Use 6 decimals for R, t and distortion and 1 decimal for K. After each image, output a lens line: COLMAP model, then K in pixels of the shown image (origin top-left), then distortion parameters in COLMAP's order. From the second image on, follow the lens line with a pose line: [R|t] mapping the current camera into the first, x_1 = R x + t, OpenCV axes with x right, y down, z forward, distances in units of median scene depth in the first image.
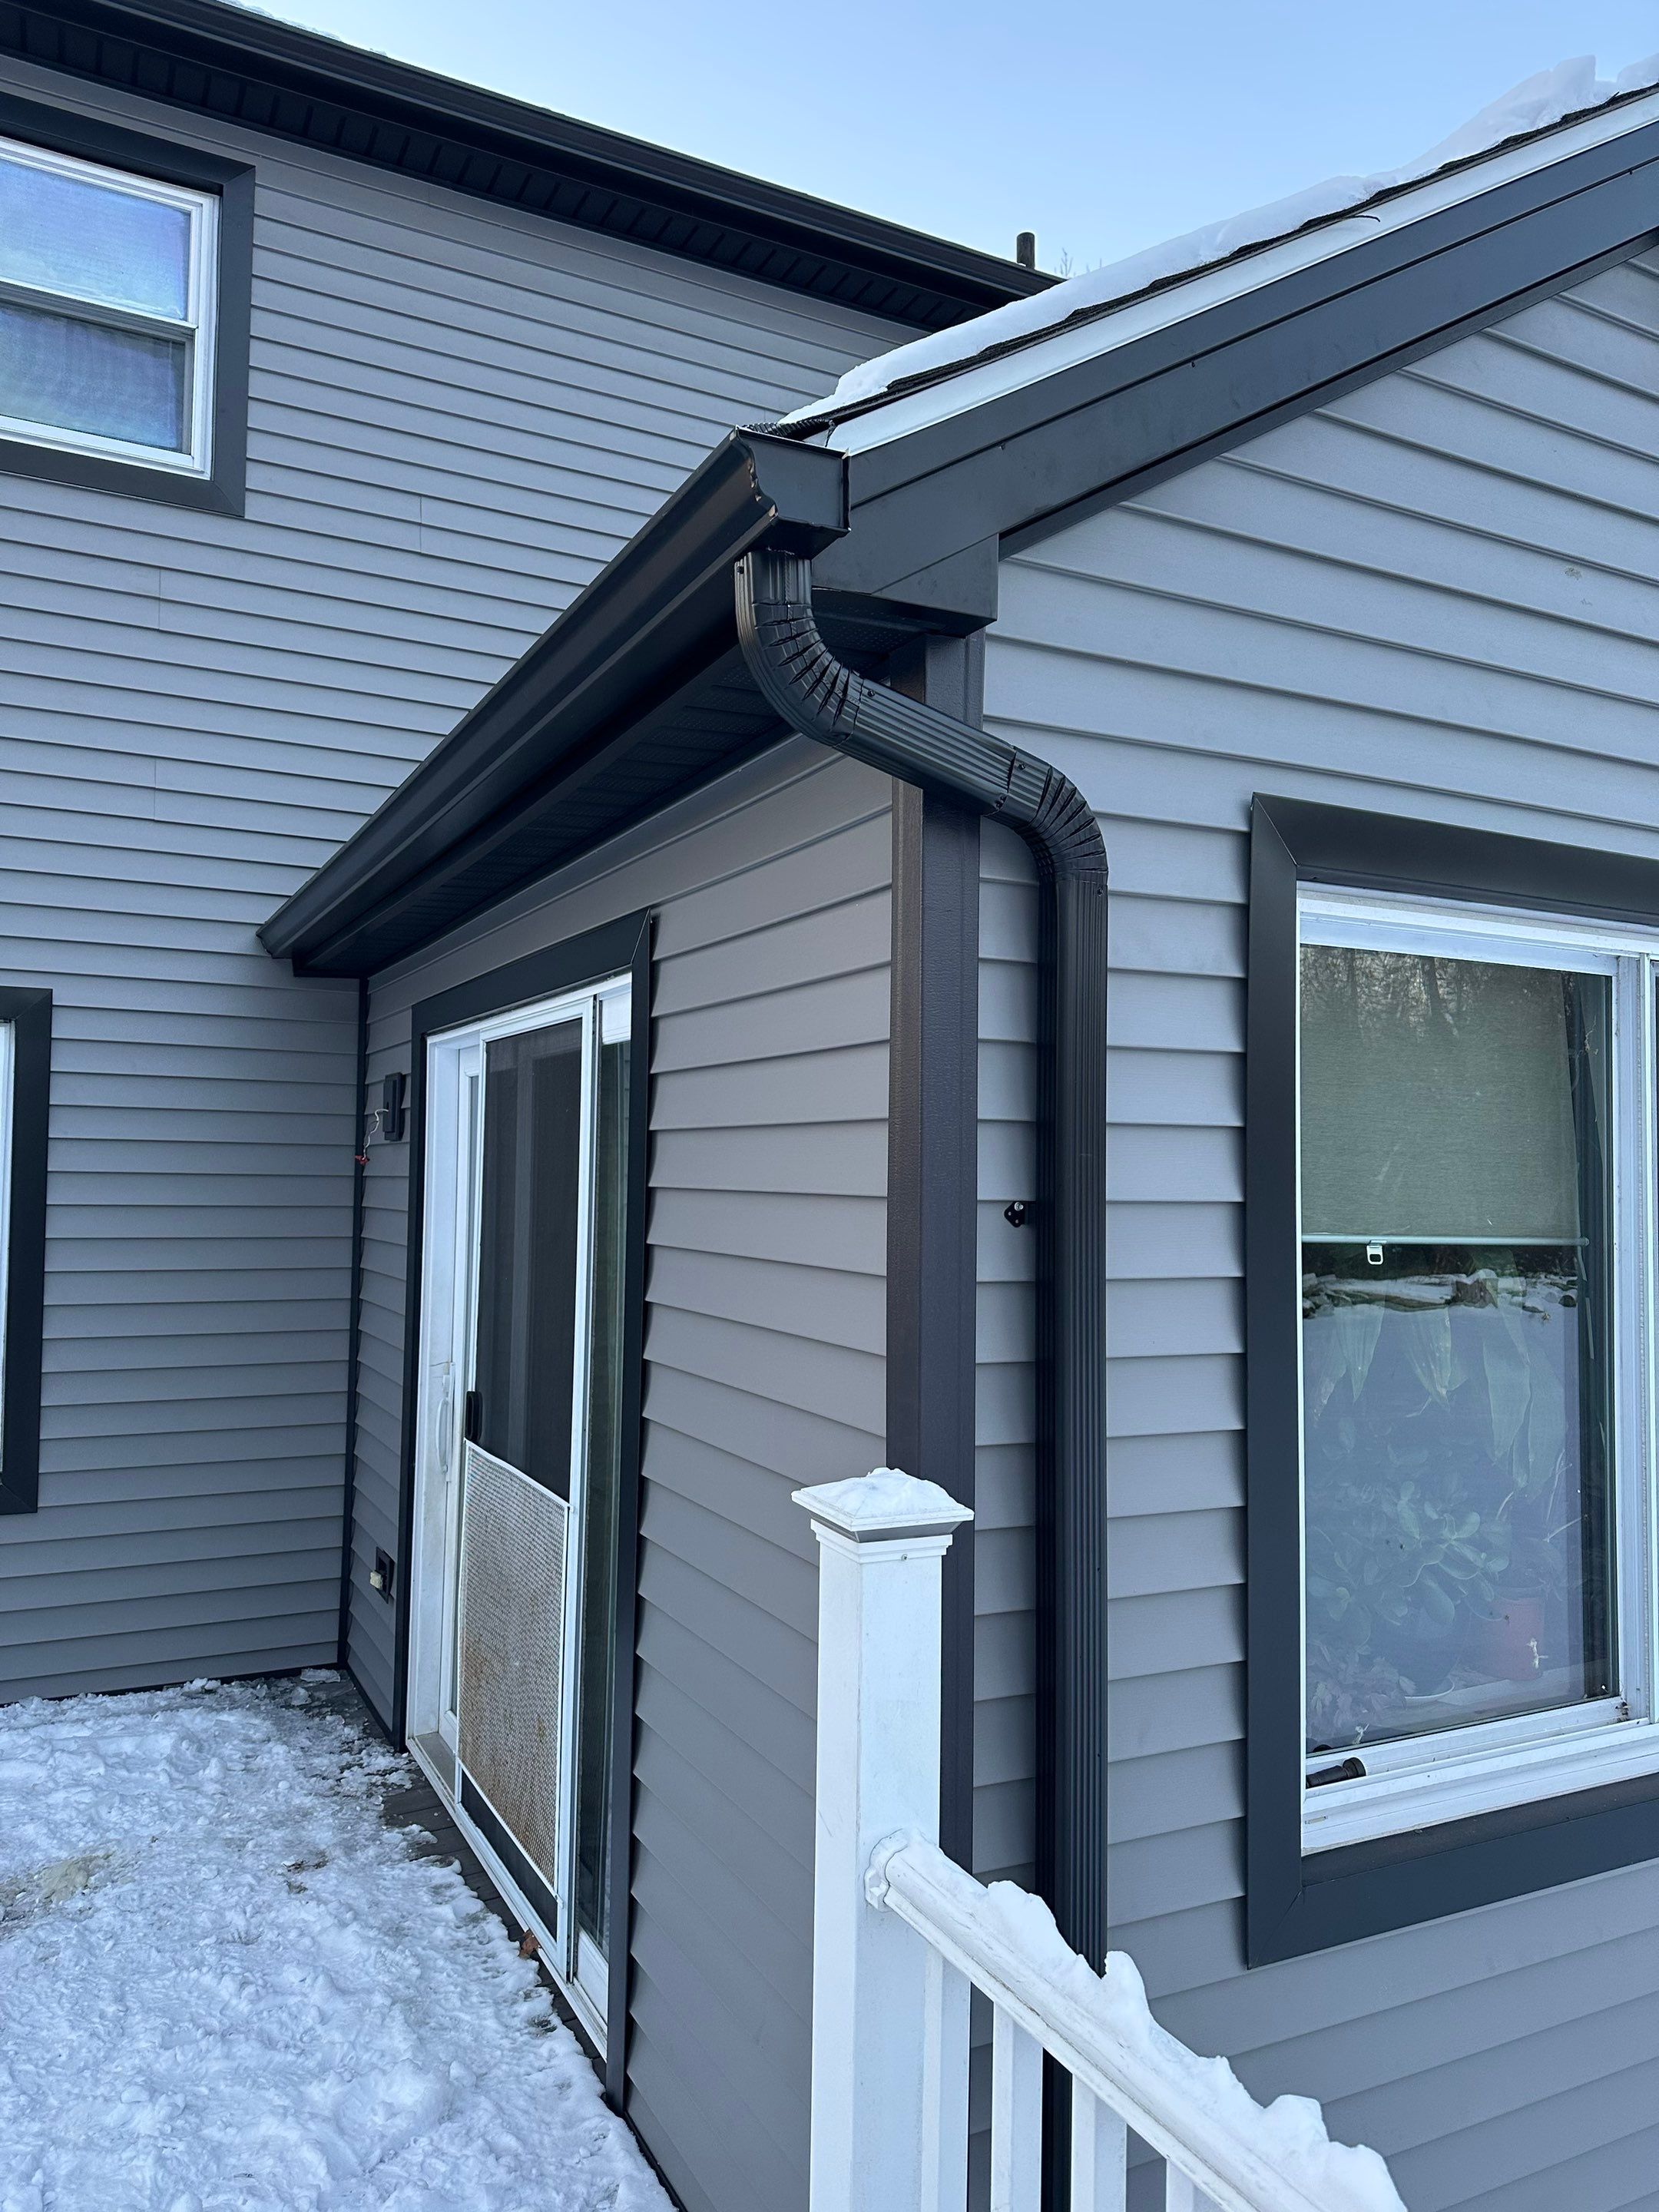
lens RADIAL K [[1546.7, 0, 827.2], [0, 1546.7, 1095.7], [0, 0, 1]] dist [-0.009984, 0.019970]
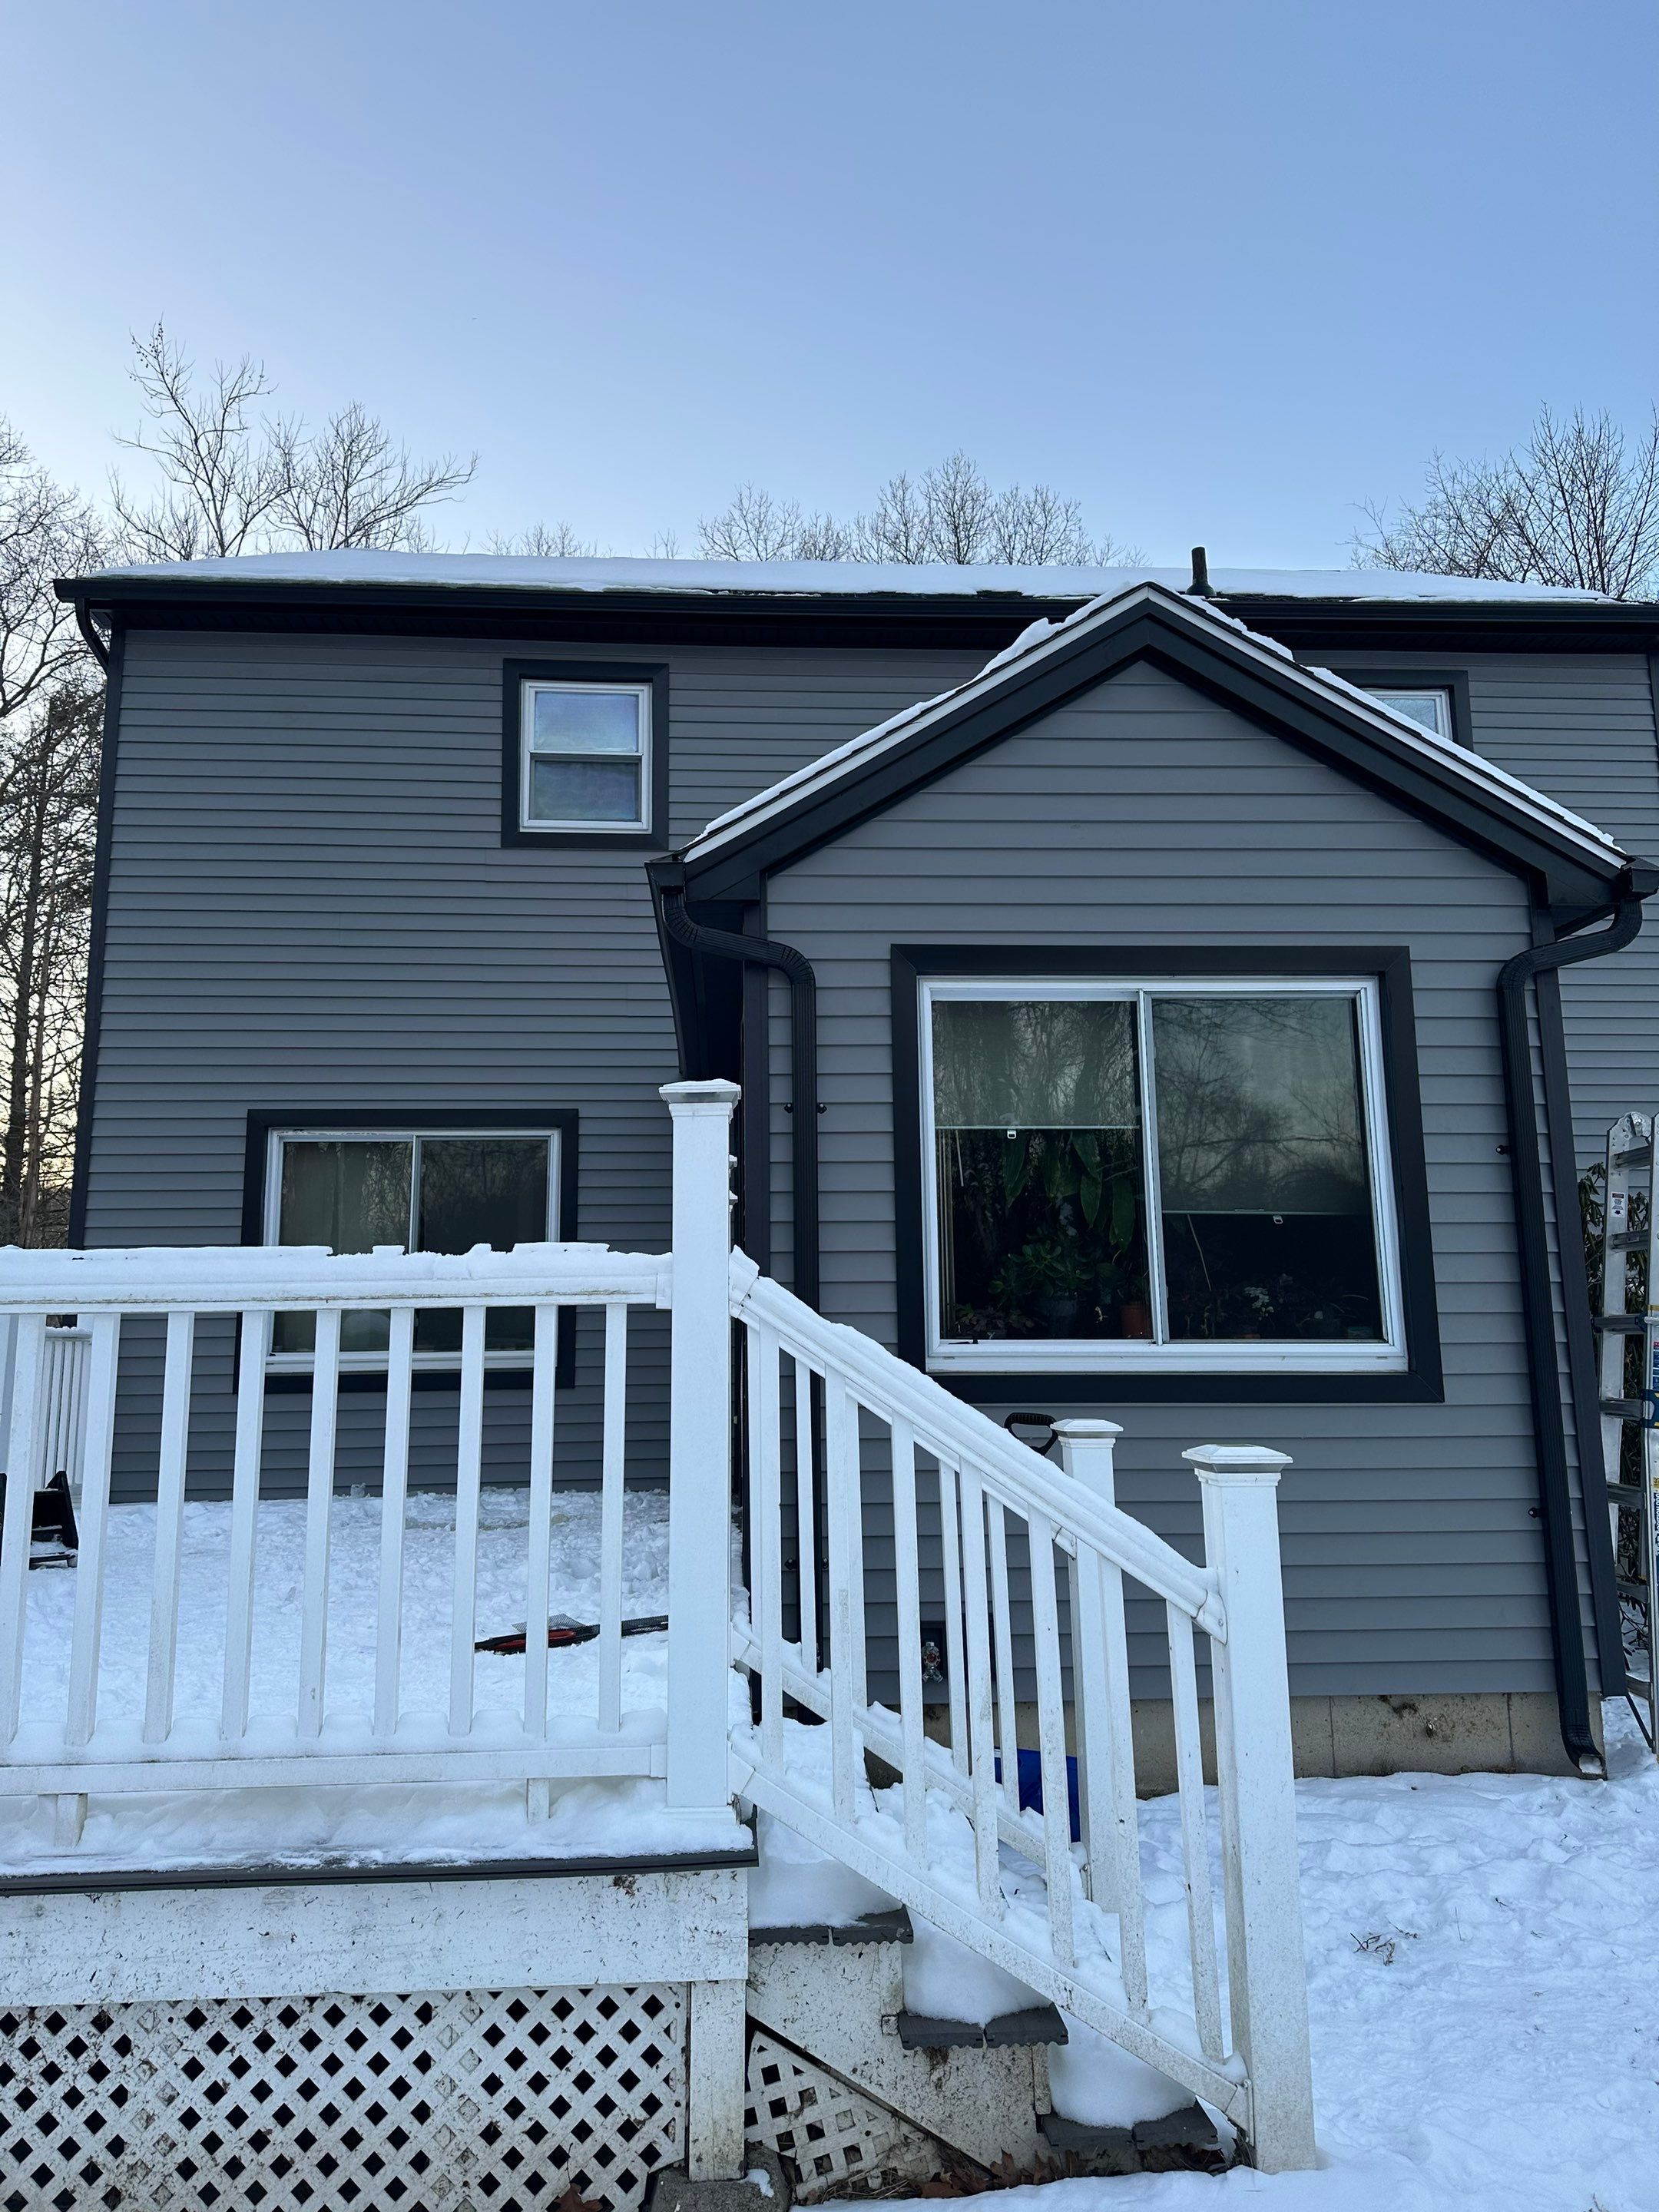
lens RADIAL K [[1546.7, 0, 830.6], [0, 1546.7, 1105.0], [0, 0, 1]] dist [-0.009984, 0.019970]
pose [[0.915898, -0.092518, -0.390603, 0.490129], [0.048542, 0.991463, -0.121014, 0.158501], [0.398465, 0.091876, 0.912570, -0.573417]]
